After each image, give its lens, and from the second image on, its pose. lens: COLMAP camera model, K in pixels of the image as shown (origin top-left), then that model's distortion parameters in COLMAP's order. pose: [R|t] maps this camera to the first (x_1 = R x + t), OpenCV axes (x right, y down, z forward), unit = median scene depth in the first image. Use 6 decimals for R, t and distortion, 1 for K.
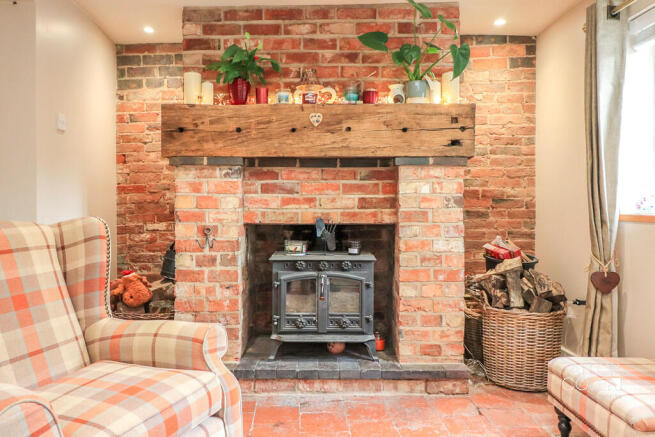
lens RADIAL K [[558.3, 0, 327.5], [0, 558.3, 218.5], [0, 0, 1]] dist [-0.003253, -0.001593]
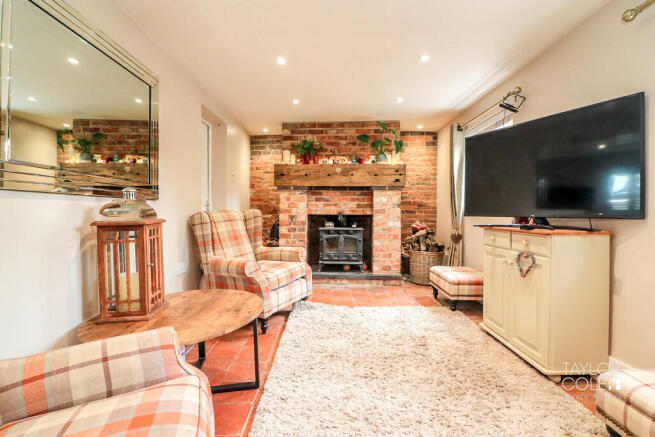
lens RADIAL K [[323.3, 0, 327.5], [0, 323.3, 218.5], [0, 0, 1]] dist [0.000421, 0.000067]
pose [[0.998775, 0.007977, -0.048841, 0.001211], [-0.007988, 0.999968, -0.000032, 0.026916], [0.048839, 0.000422, 0.998807, -0.371218]]
